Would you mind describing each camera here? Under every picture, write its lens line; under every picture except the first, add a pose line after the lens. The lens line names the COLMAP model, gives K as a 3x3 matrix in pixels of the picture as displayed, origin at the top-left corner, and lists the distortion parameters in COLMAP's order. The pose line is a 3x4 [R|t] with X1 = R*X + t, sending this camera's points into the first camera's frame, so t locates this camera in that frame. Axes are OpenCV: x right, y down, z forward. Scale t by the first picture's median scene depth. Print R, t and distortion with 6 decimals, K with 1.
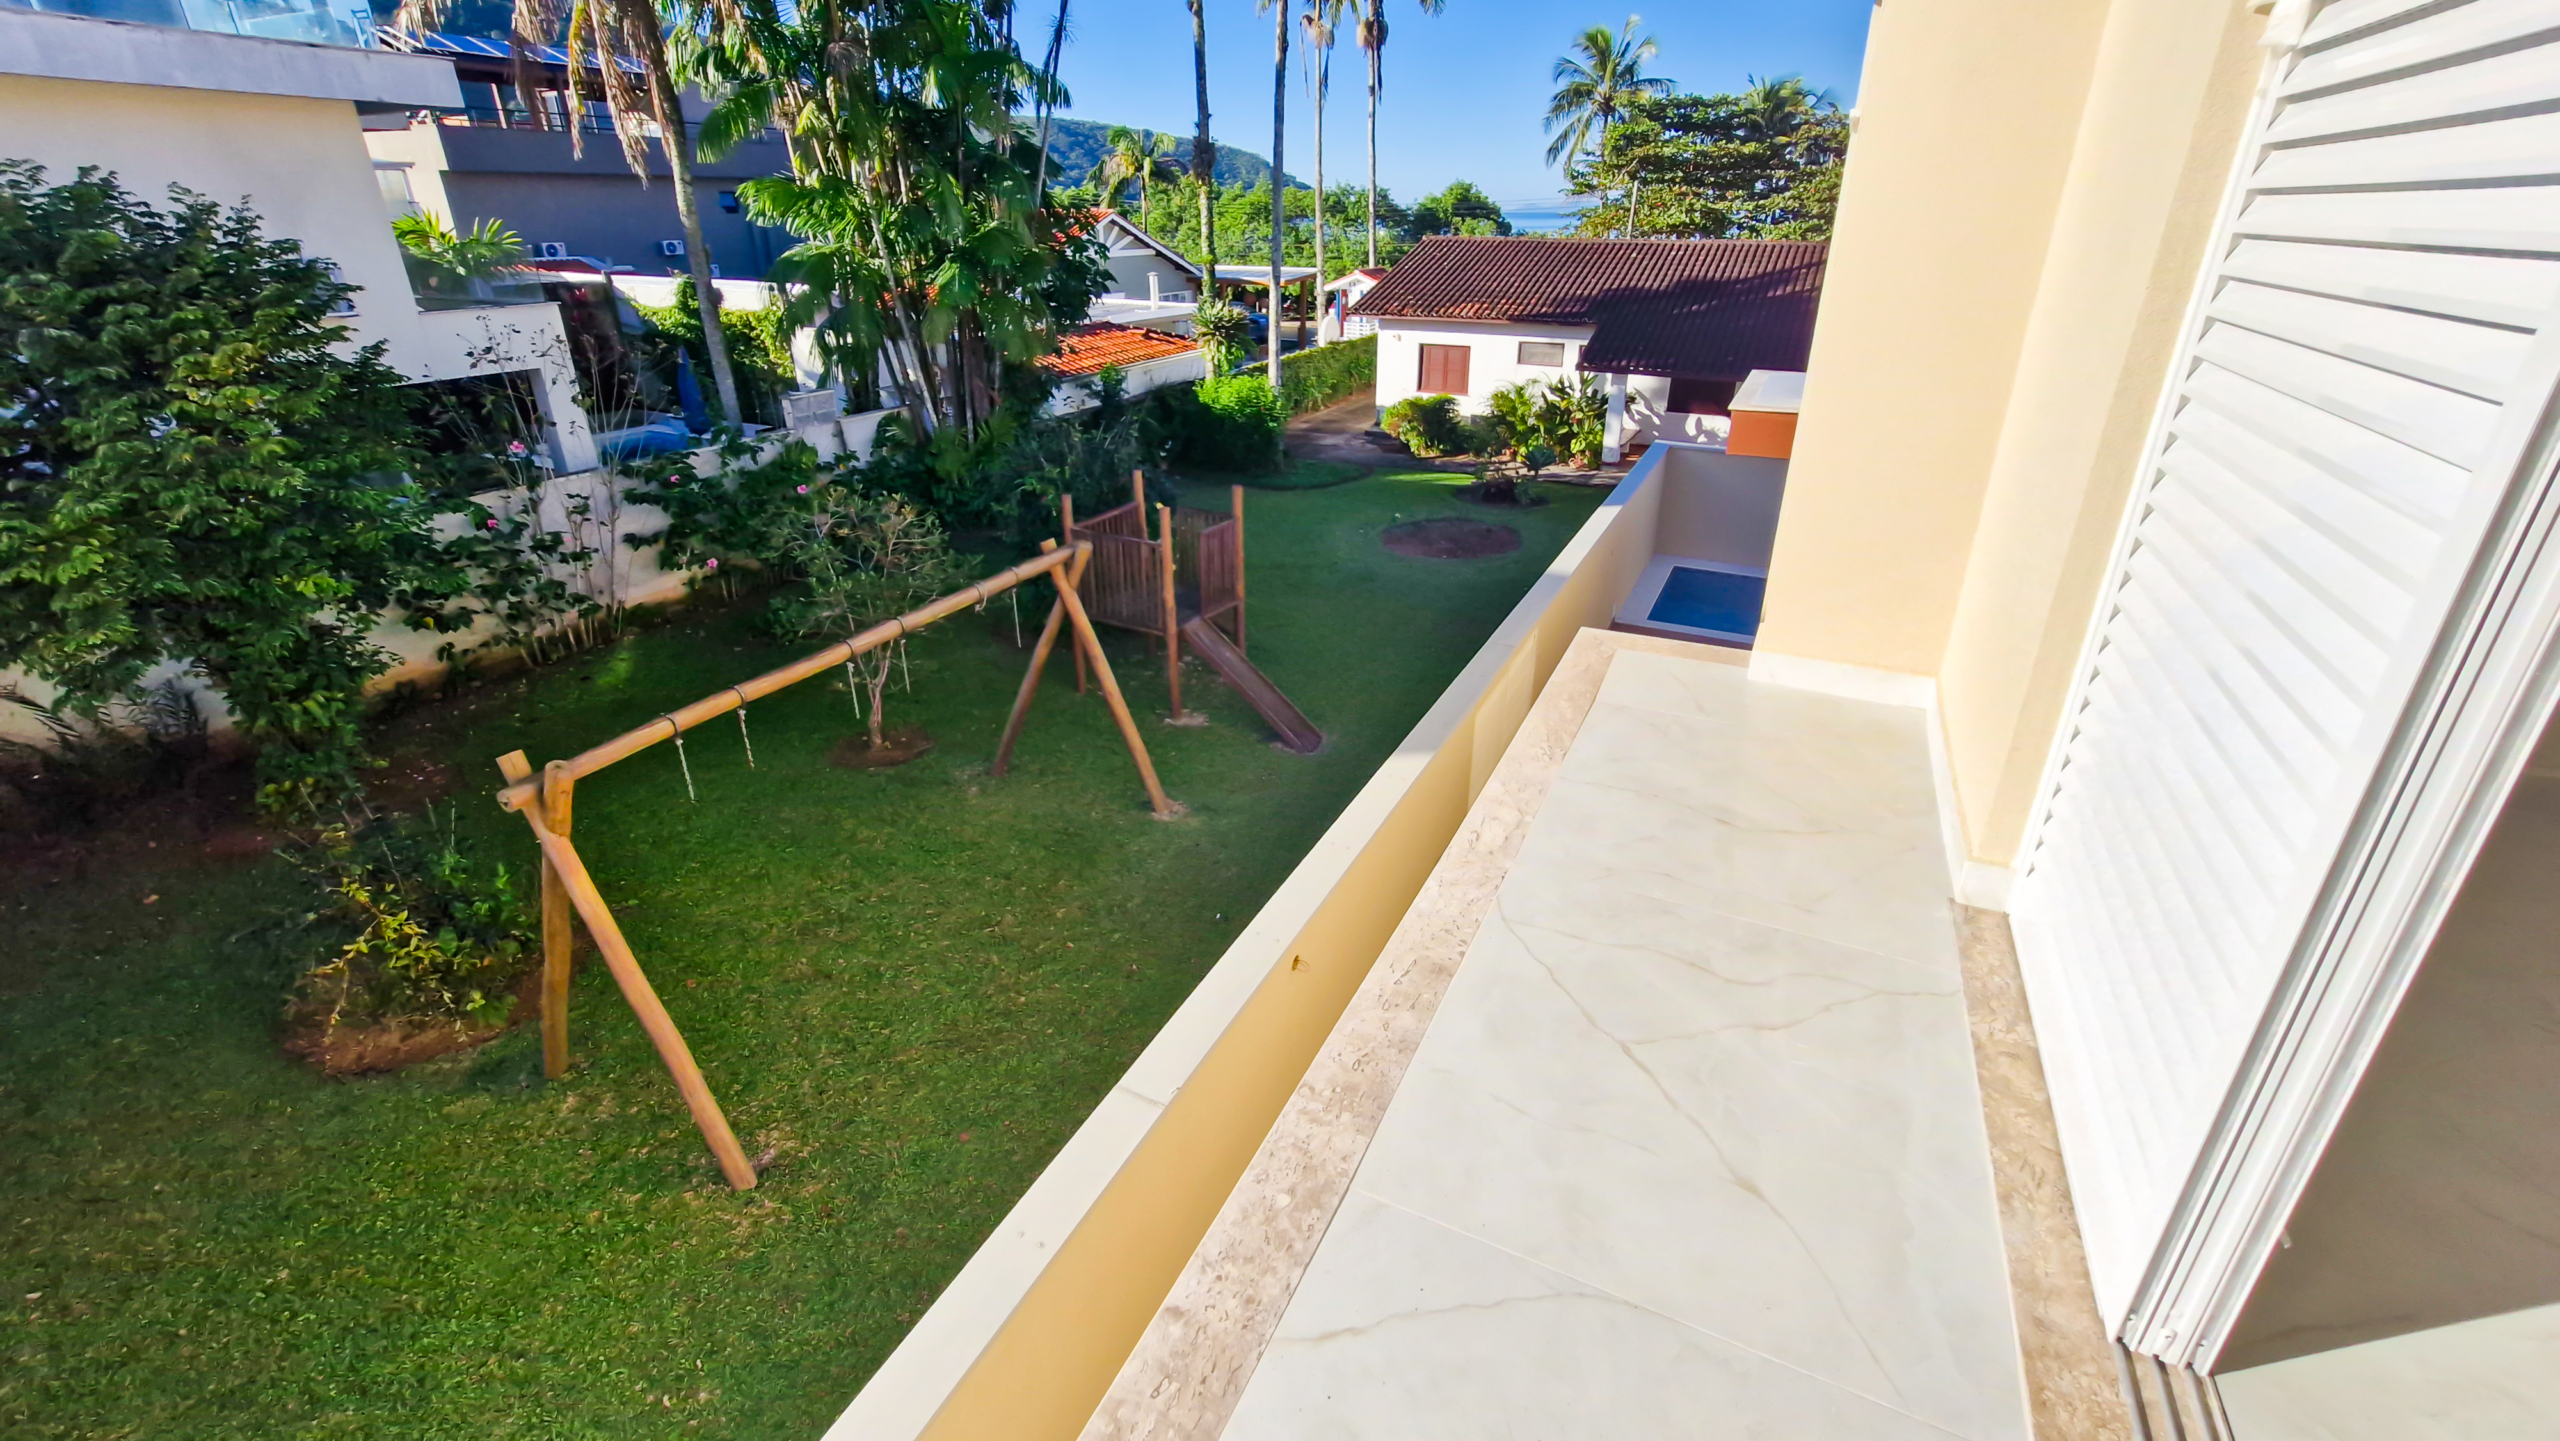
lens RADIAL K [[1035.0, 0, 1283.8], [0, 1035.0, 636.0], [0, 0, 1]] dist [0.005937, -0.003562]
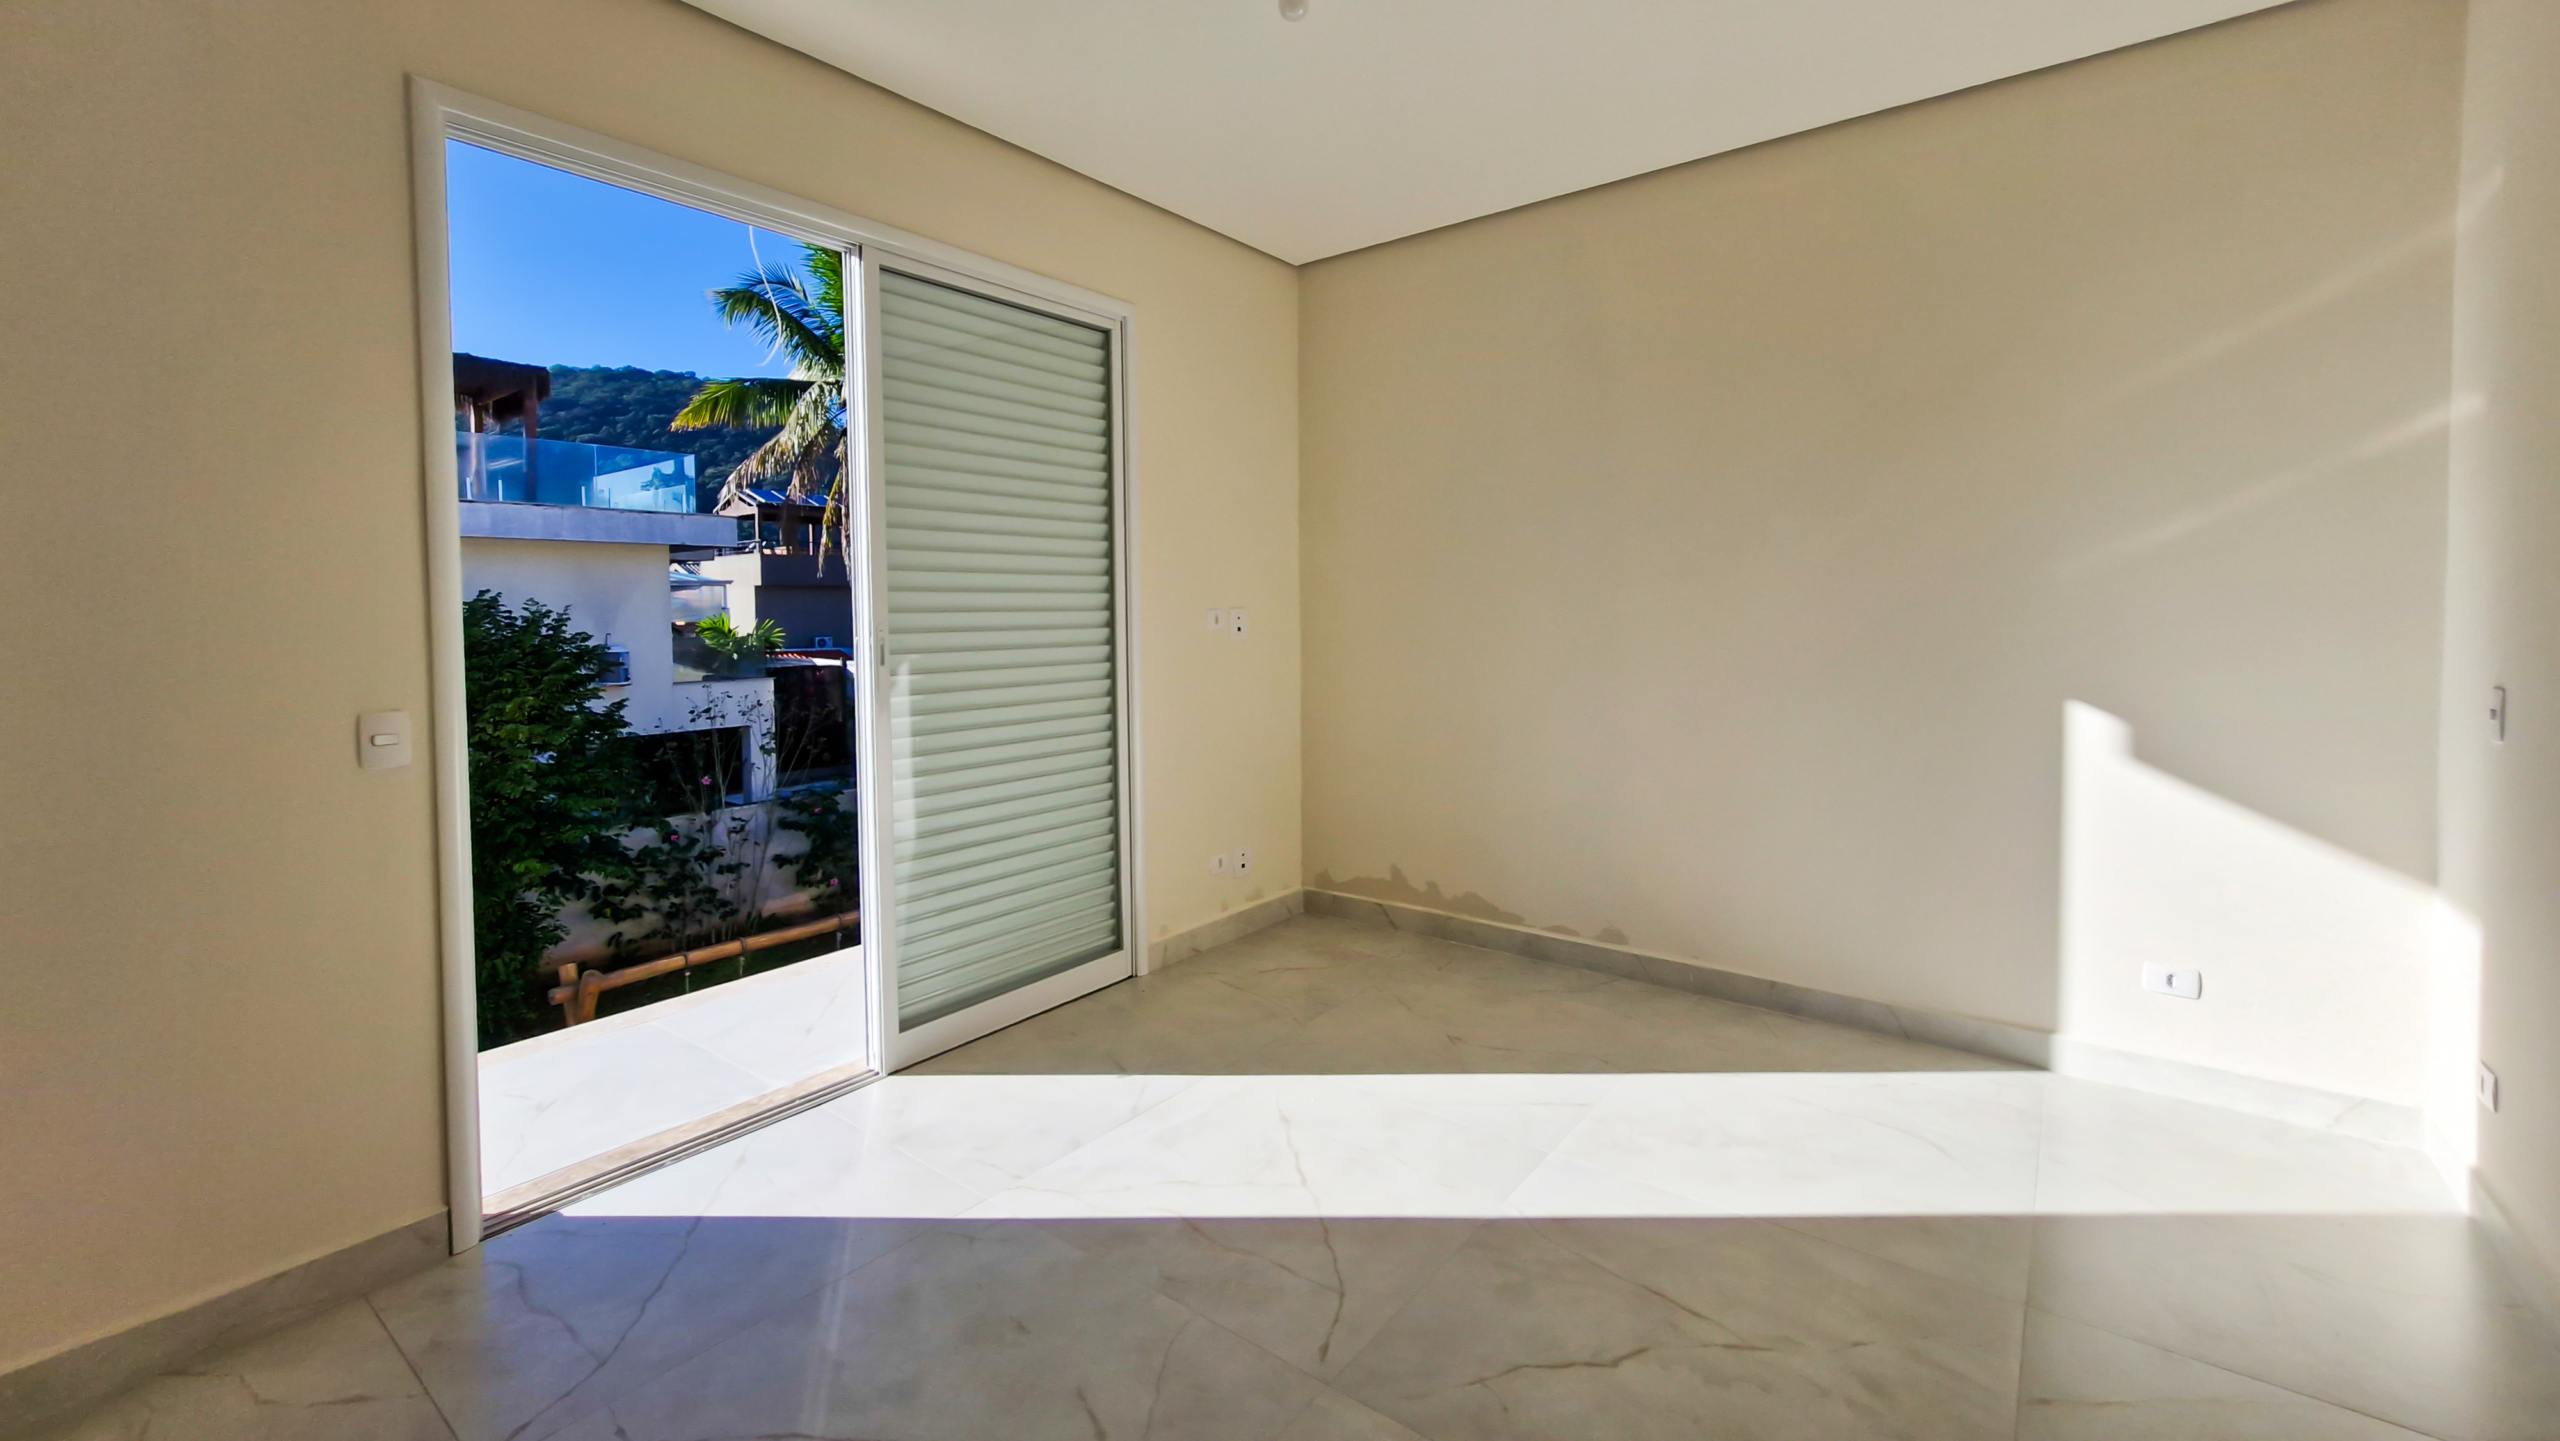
lens RADIAL K [[1027.6, 0, 1283.4], [0, 1027.6, 634.1], [0, 0, 1]] dist [-0.000464, -0.000085]
pose [[0.982442, -0.005100, -0.186501, 0.217128], [-0.061568, 0.934767, -0.349887, 0.053785], [0.176119, 0.355226, 0.918040, -0.129219]]
